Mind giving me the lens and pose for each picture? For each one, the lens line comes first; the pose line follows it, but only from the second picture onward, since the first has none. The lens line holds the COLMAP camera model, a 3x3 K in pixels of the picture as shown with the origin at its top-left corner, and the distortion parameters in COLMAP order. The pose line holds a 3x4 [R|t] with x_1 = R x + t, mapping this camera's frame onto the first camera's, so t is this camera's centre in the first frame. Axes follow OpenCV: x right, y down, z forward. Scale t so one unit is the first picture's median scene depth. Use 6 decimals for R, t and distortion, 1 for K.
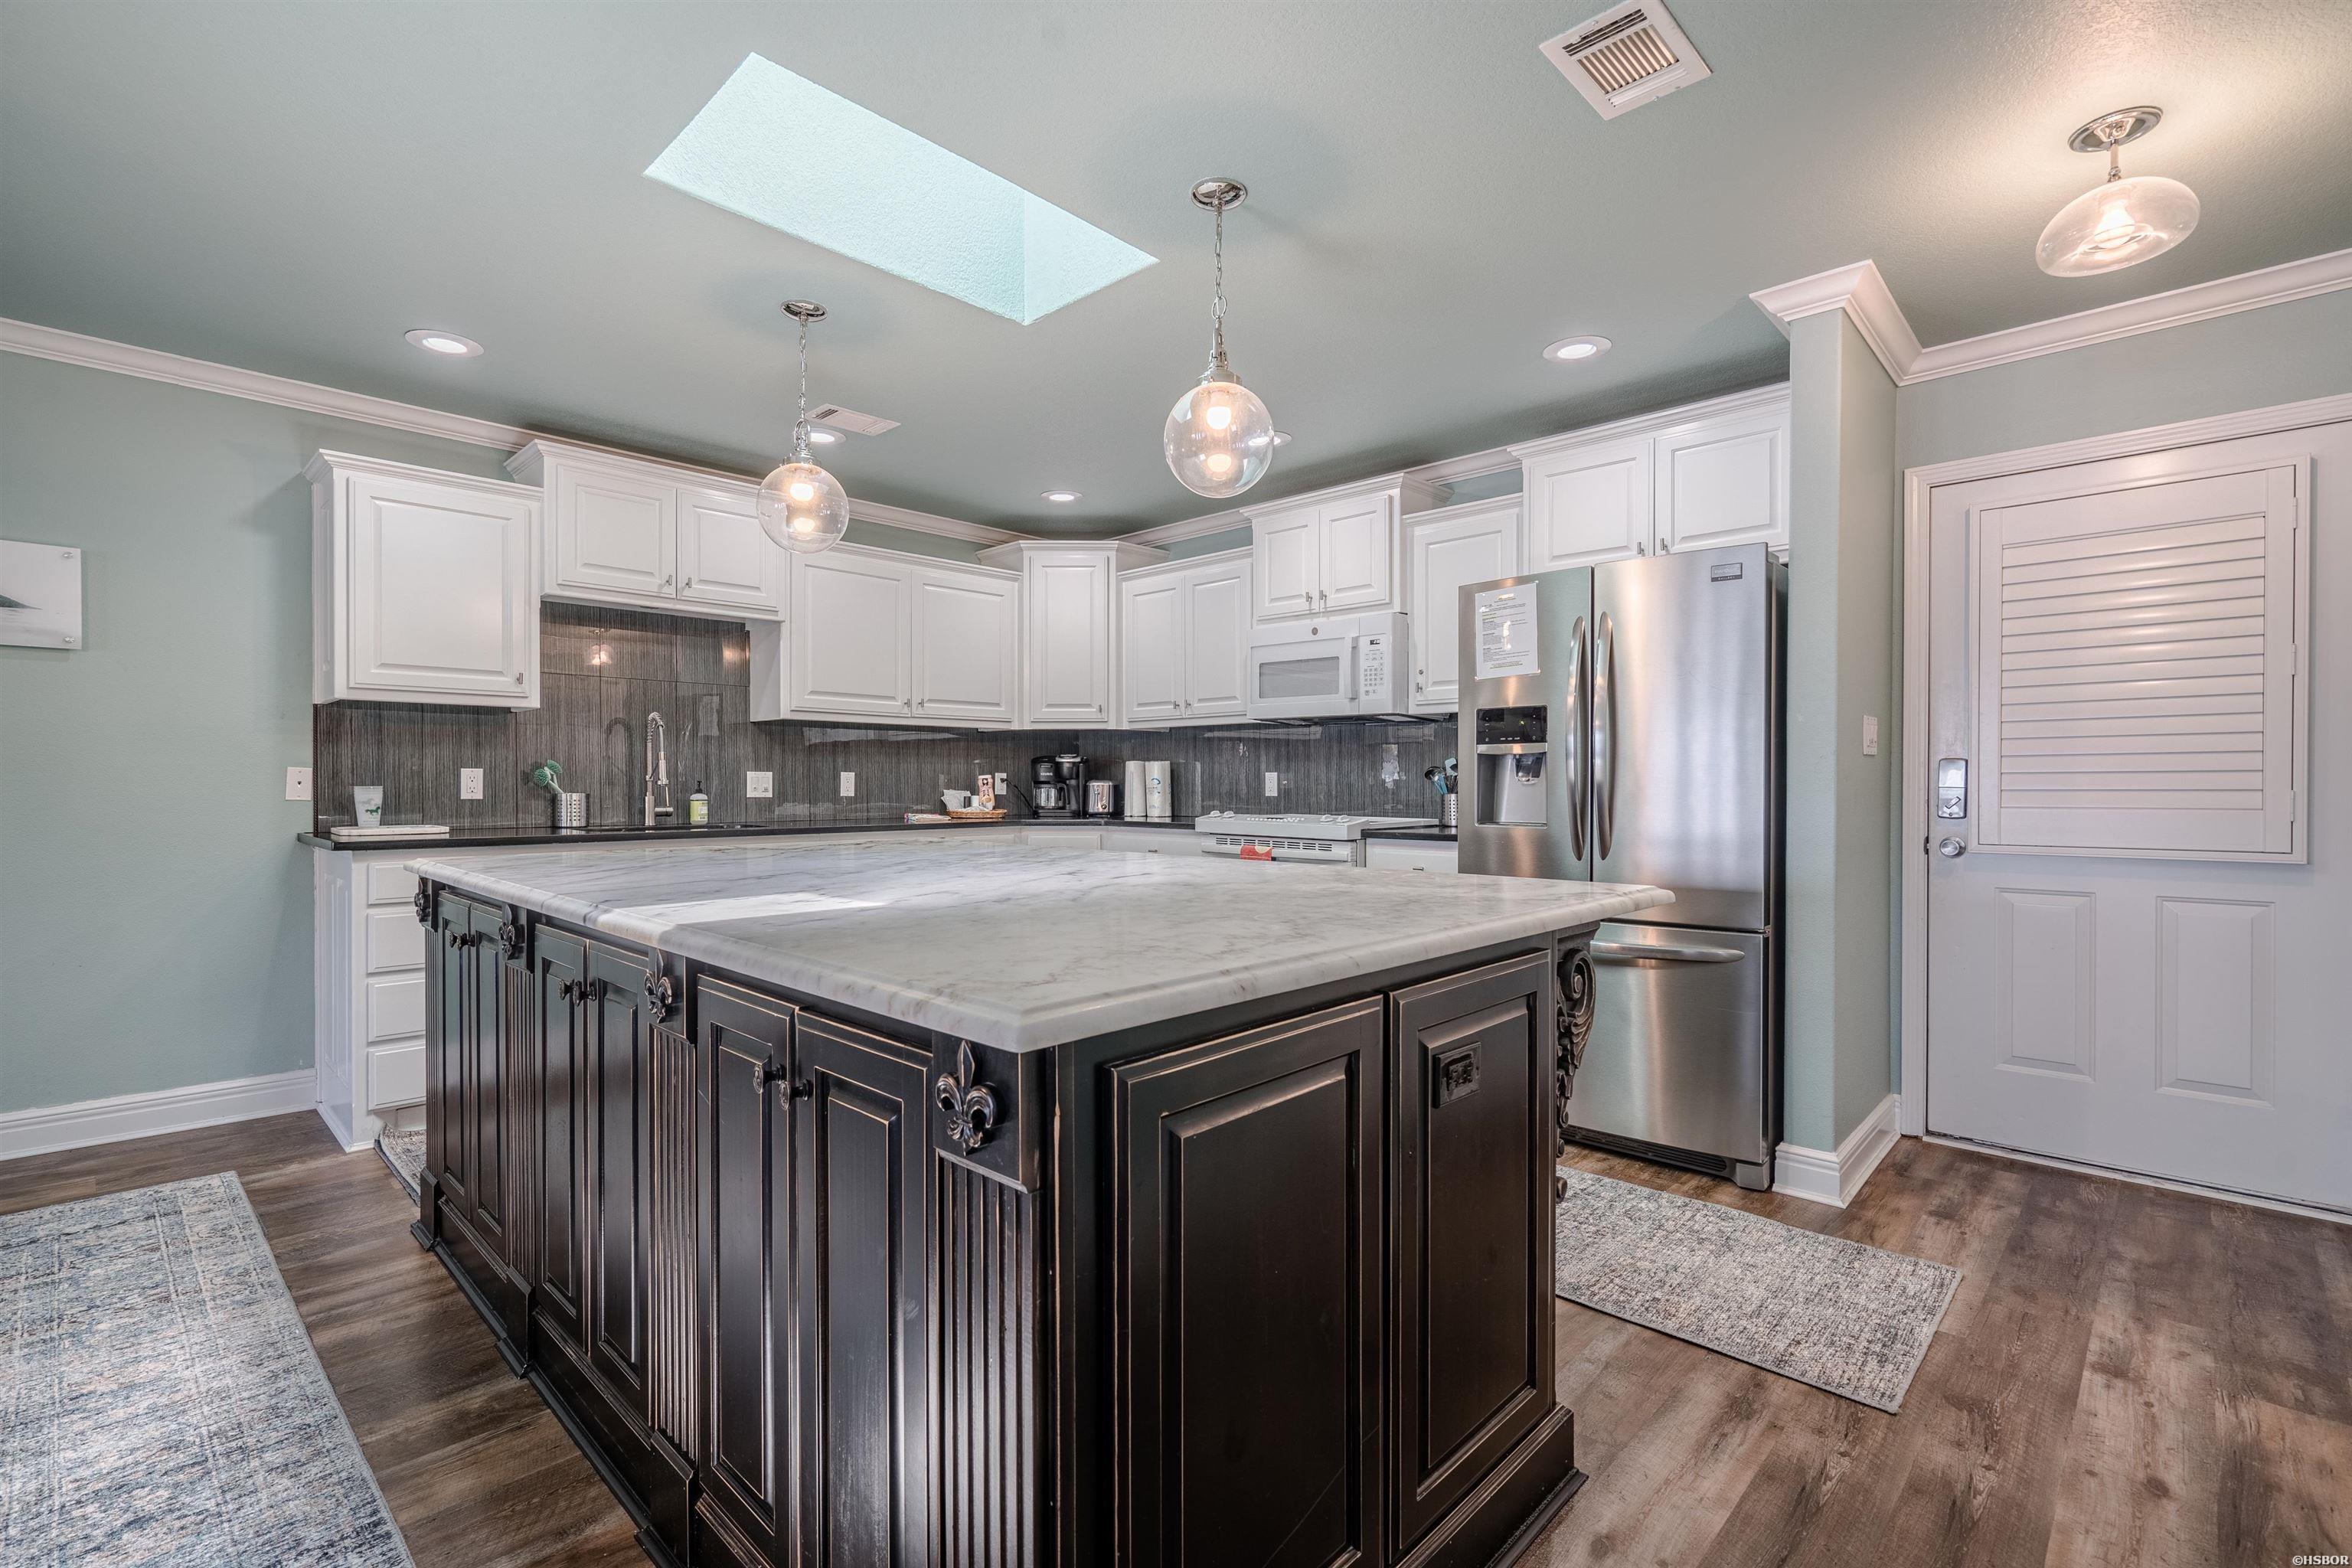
lens RADIAL K [[1078.1, 0, 1152.1], [0, 1078.1, 780.3], [0, 0, 1]] dist [-0.000836, 0.000459]
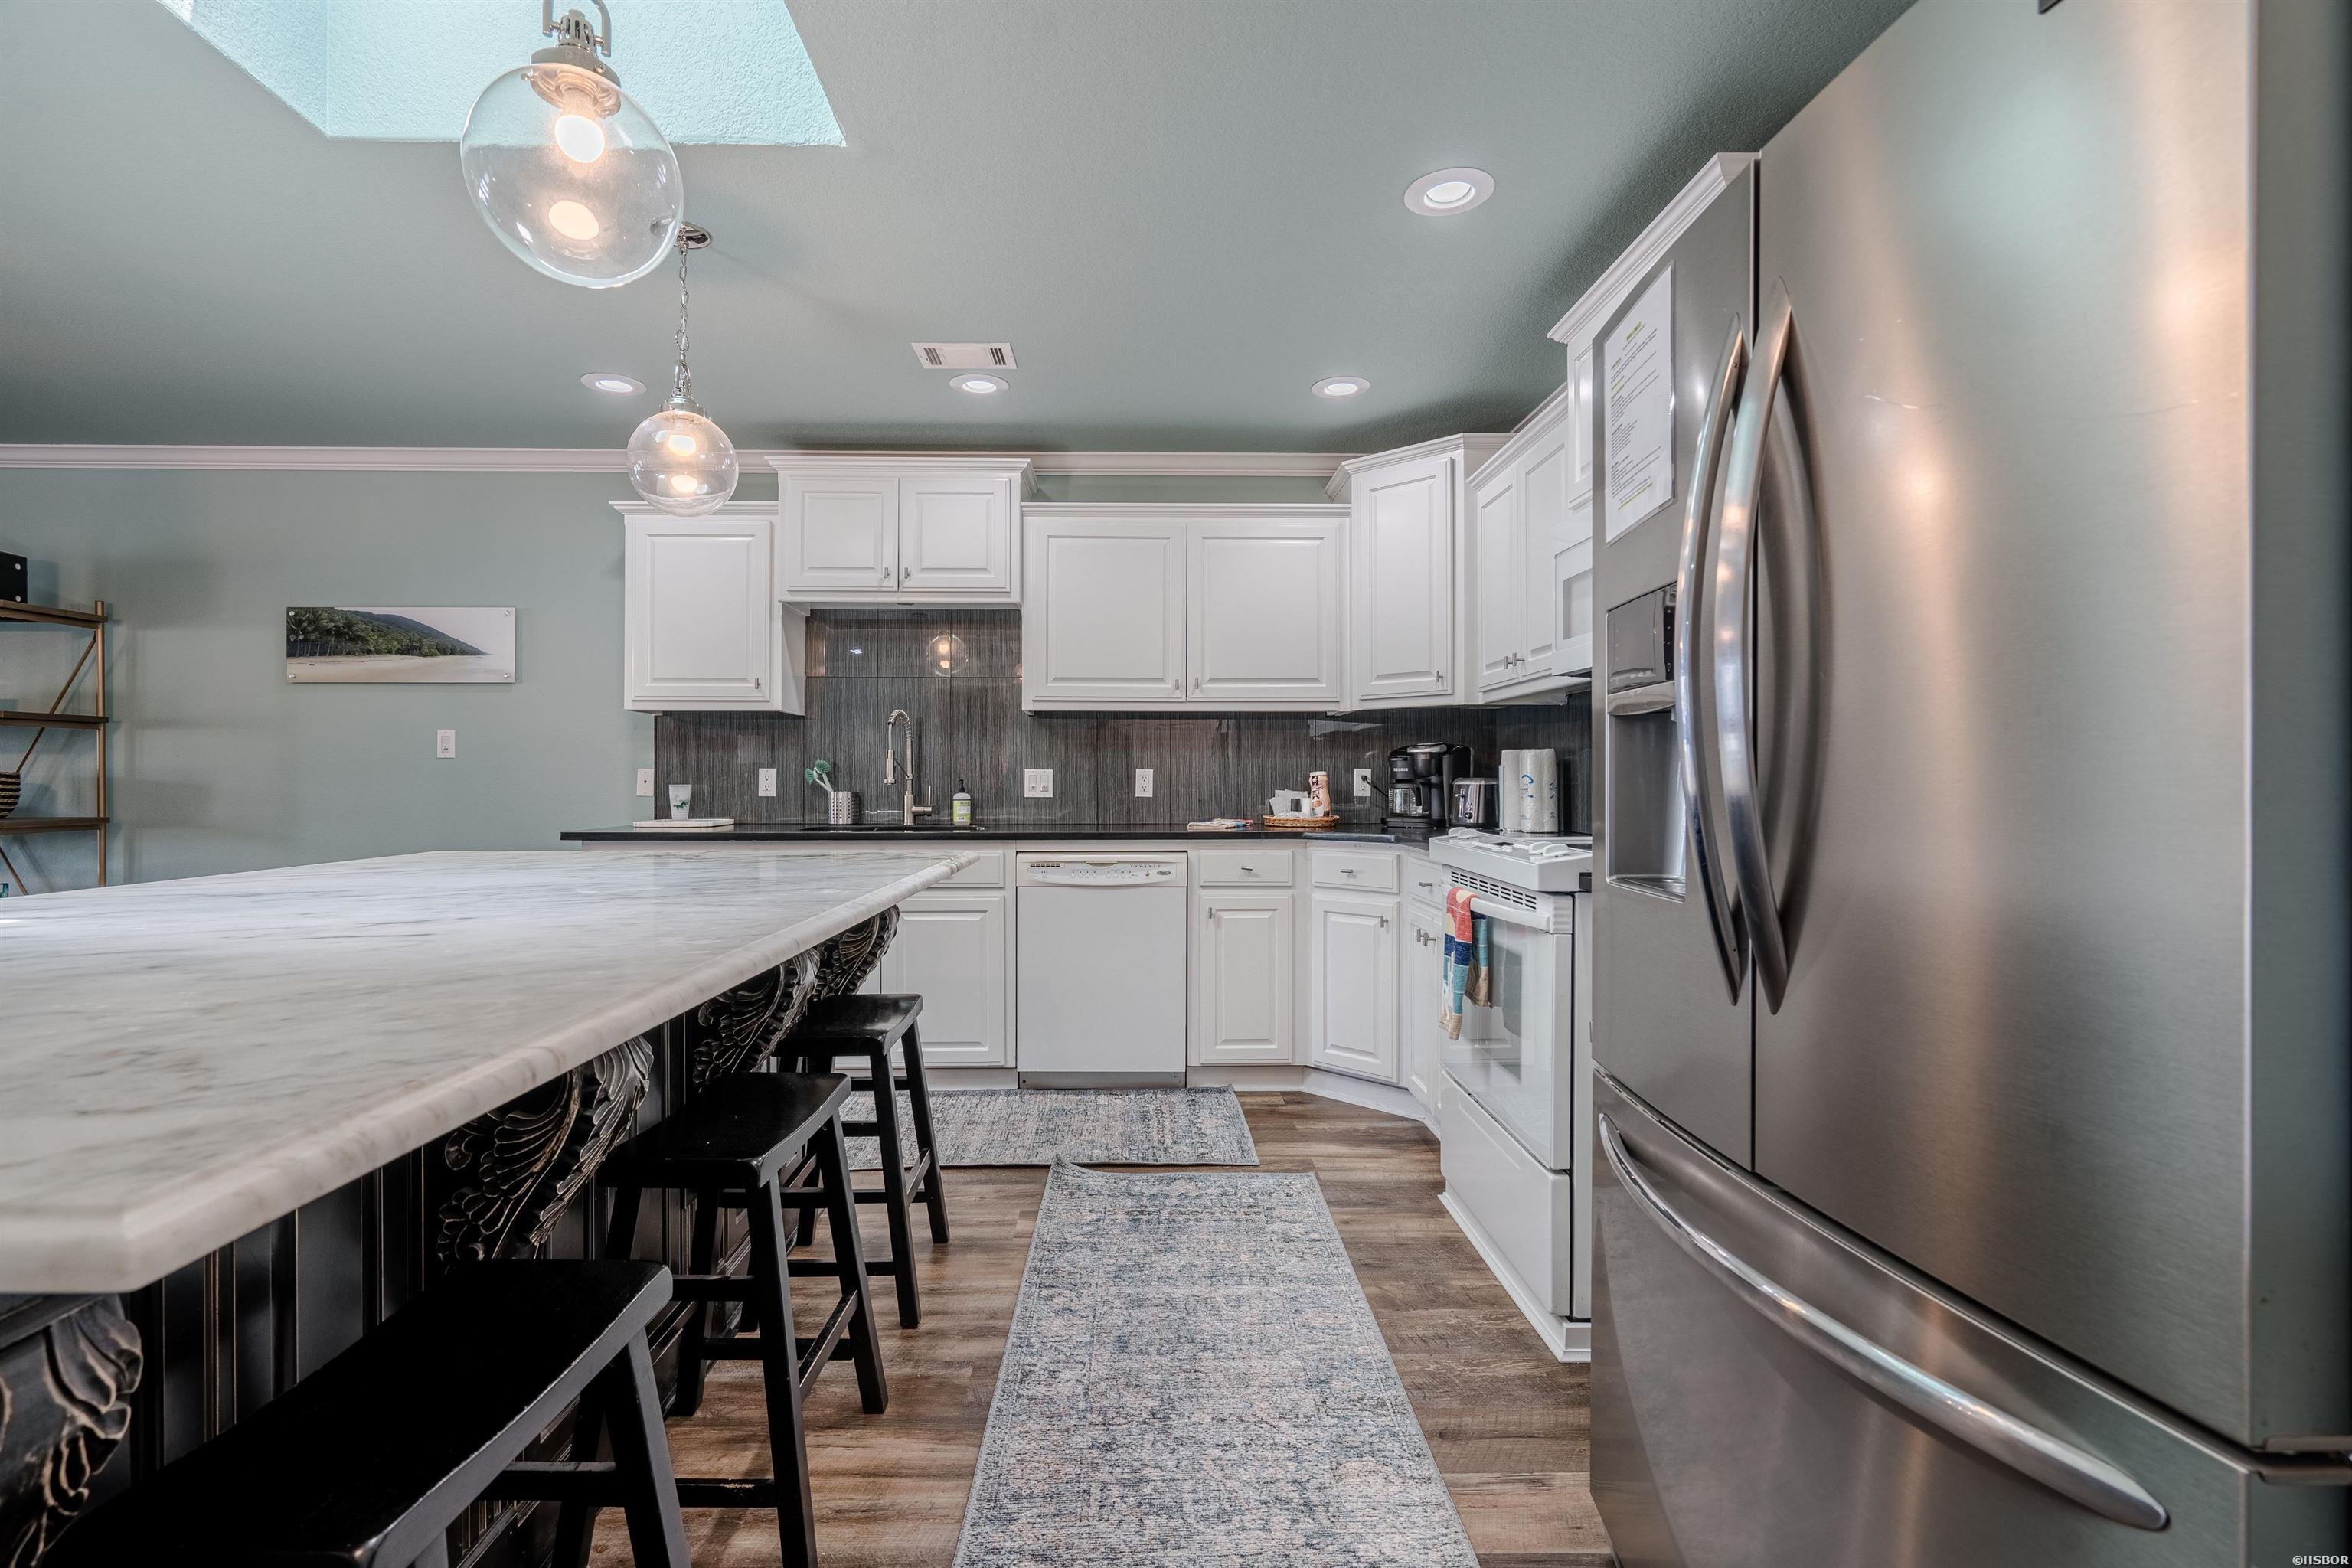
lens RADIAL K [[1078.1, 0, 1174.8], [0, 1078.1, 798.1], [0, 0, 1]] dist [-0.000836, 0.000459]
pose [[0.718598, 0.015510, -0.695253, 0.374182], [0.002973, 0.999674, 0.025374, -0.006480], [0.695419, -0.020300, 0.718317, 0.430505]]
